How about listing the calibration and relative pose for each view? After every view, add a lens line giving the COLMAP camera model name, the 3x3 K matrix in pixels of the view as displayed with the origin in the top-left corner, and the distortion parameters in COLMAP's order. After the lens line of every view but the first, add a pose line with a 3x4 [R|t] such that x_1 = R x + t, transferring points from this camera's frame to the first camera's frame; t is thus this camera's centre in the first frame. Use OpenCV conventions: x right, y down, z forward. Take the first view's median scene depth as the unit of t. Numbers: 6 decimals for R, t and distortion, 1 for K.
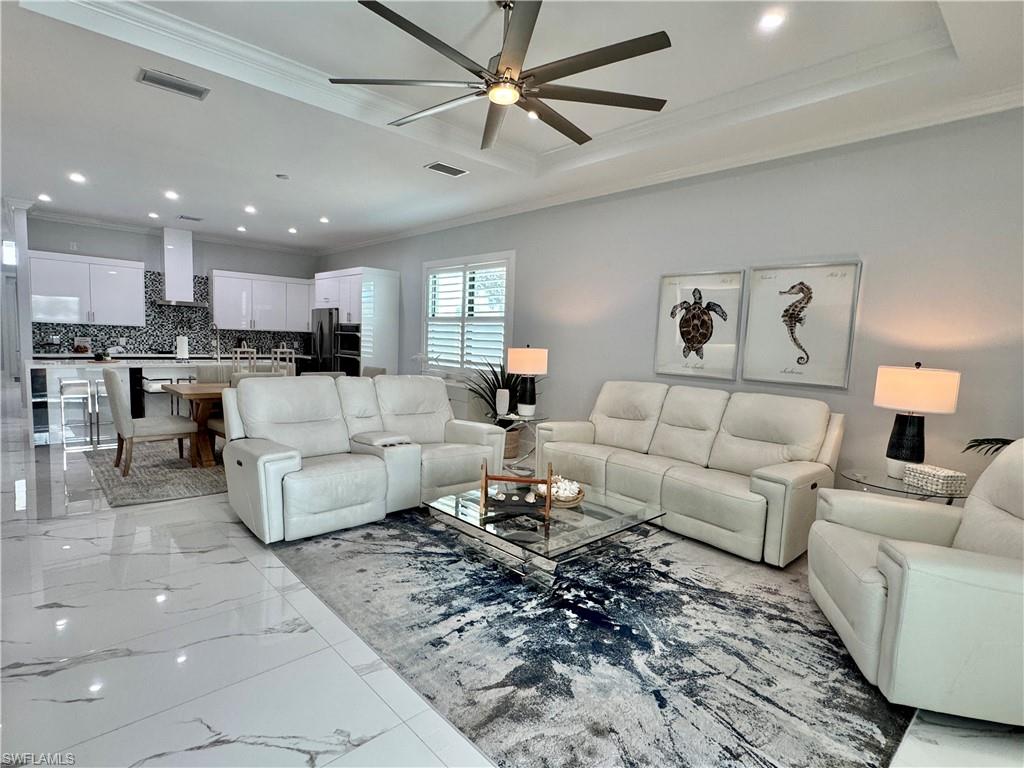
lens RADIAL K [[520.2, 0, 513.0], [0, 520.2, 388.9], [0, 0, 1]] dist [-0.006064, 0.000602]
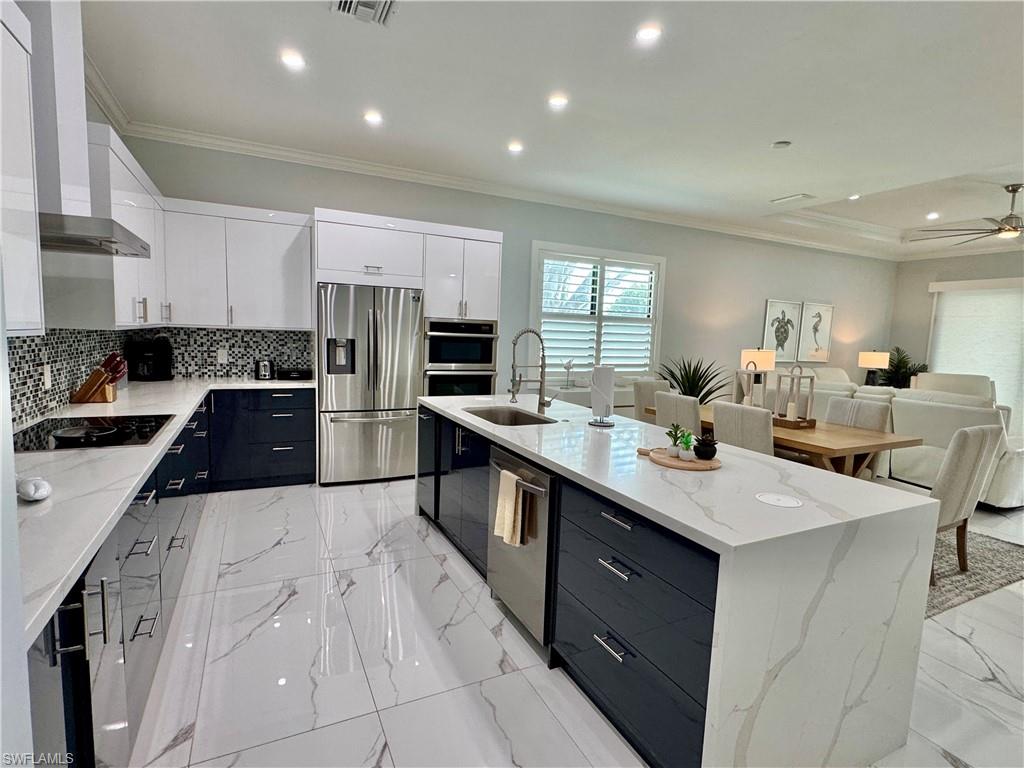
lens RADIAL K [[520.2, 0, 512.5], [0, 520.2, 386.2], [0, 0, 1]] dist [-0.006064, 0.000602]
pose [[0.288570, -0.124997, 0.949265, -1.625714], [0.069237, 0.991570, 0.109520, -0.203139], [-0.954952, 0.034120, 0.294792, 1.419600]]
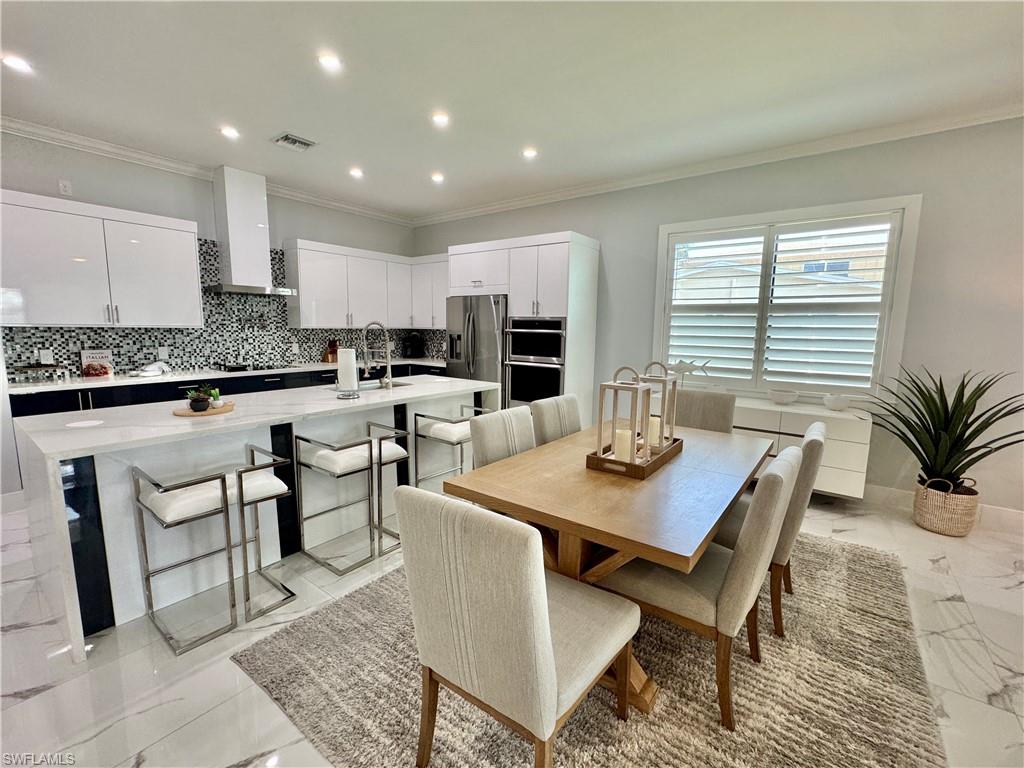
lens RADIAL K [[442.8, 0, 510.9], [0, 442.8, 385.6], [0, 0, 1]] dist [-0.001578, -0.000125]
pose [[0.985789, -0.045739, 0.161641, -0.821377], [0.038728, 0.998178, 0.046266, -0.117228], [-0.163462, -0.039349, 0.985765, 0.787252]]
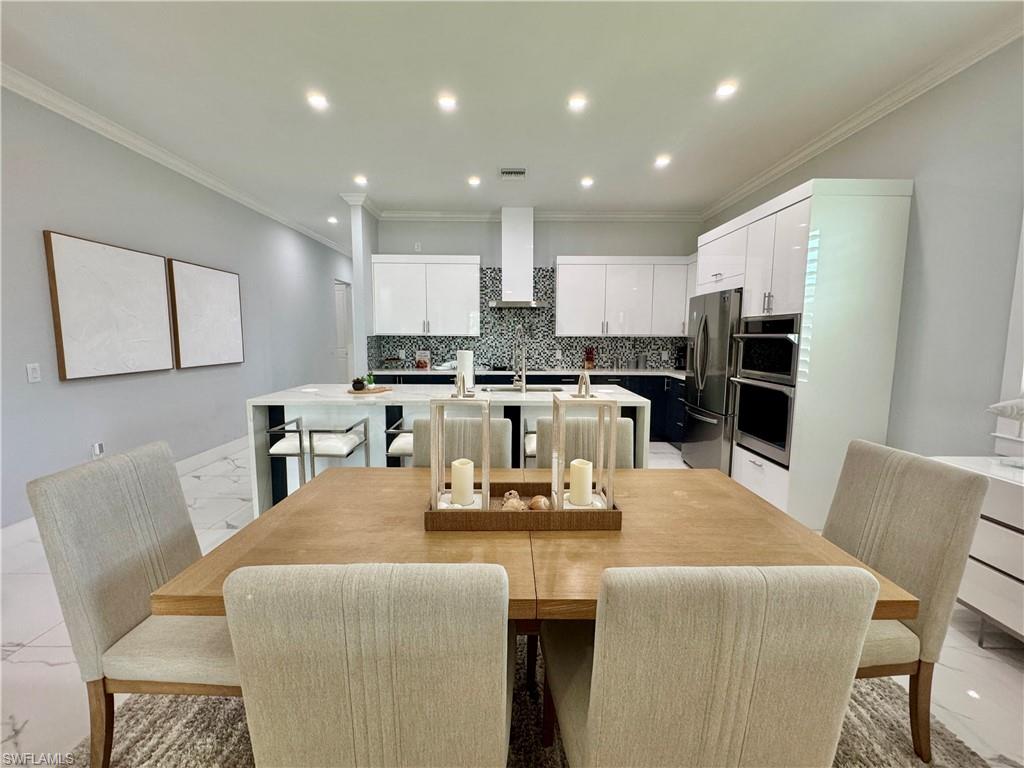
lens RADIAL K [[442.8, 0, 509.3], [0, 442.8, 385.1], [0, 0, 1]] dist [-0.001578, -0.000125]
pose [[0.726090, 0.041640, -0.686338, -0.378671], [-0.041829, 0.998991, 0.016357, -0.108427], [0.686326, 0.016832, 0.727099, 1.003630]]
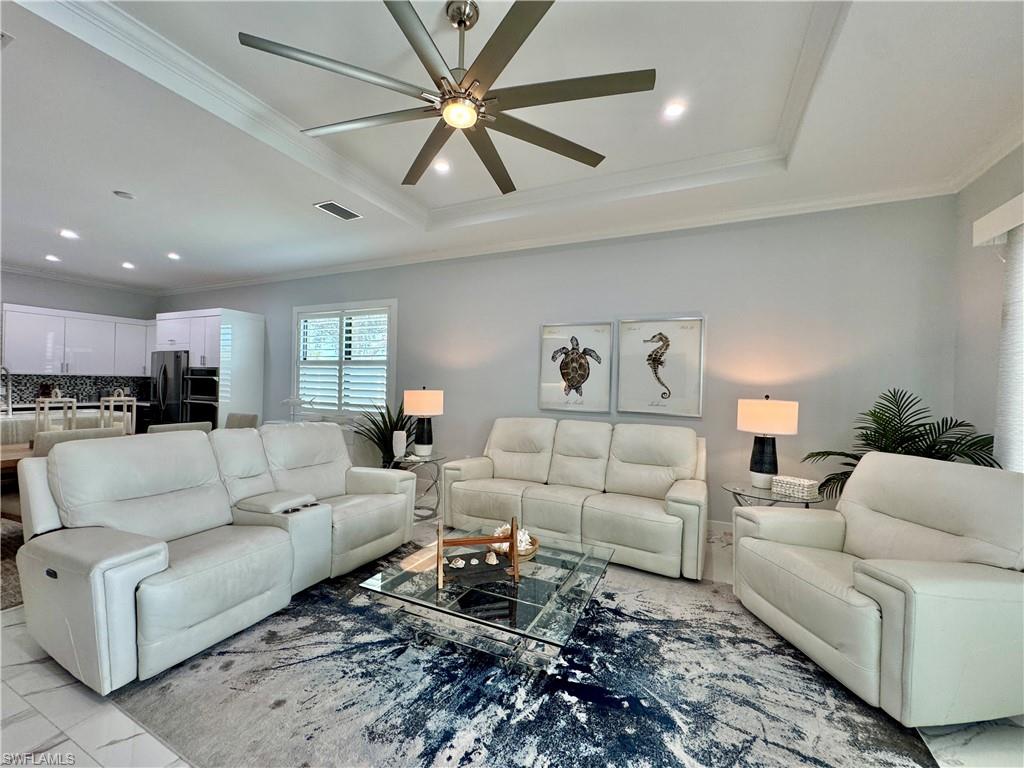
lens RADIAL K [[409.2, 0, 515.0], [0, 409.2, 386.1], [0, 0, 1]] dist [-0.005336, 0.001016]
pose [[0.928020, -0.017806, 0.372105, -0.123987], [0.047779, 0.996297, -0.071482, -0.022048], [-0.369455, 0.084116, 0.925434, 0.208553]]
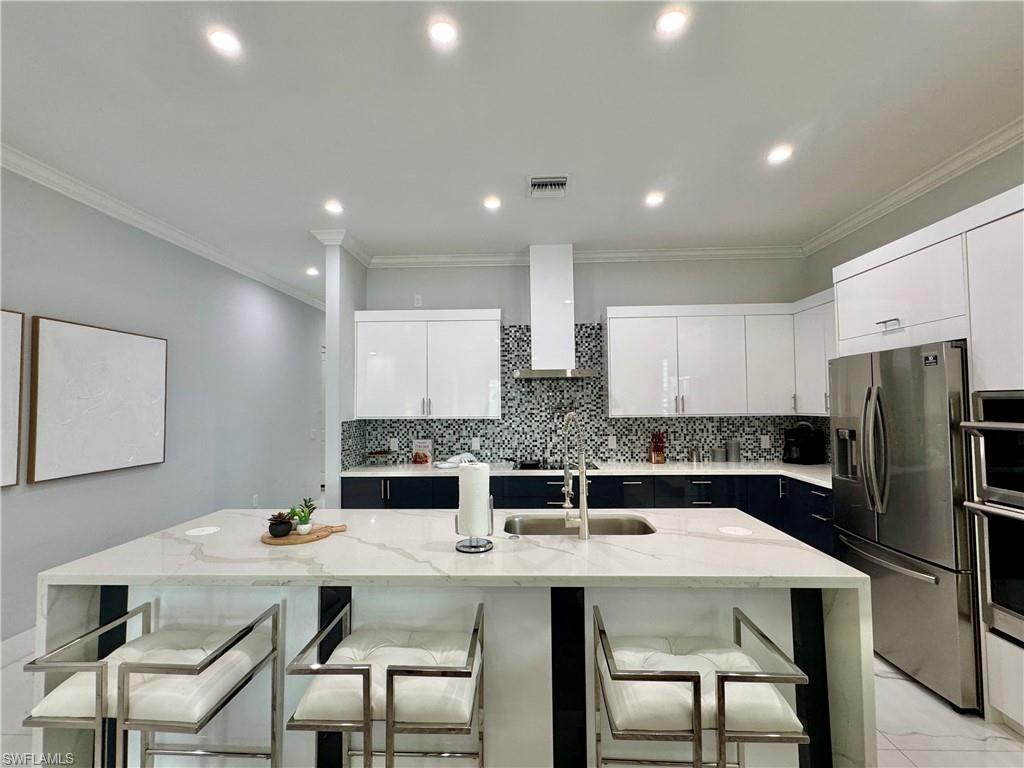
lens RADIAL K [[462.9, 0, 510.9], [0, 462.9, 386.1], [0, 0, 1]] dist [-0.011153, -0.000099]
pose [[0.694611, -0.073484, -0.715623, -0.629548], [-0.031259, 0.990747, -0.132077, -0.167735], [0.718706, 0.114112, 0.685886, 1.231387]]
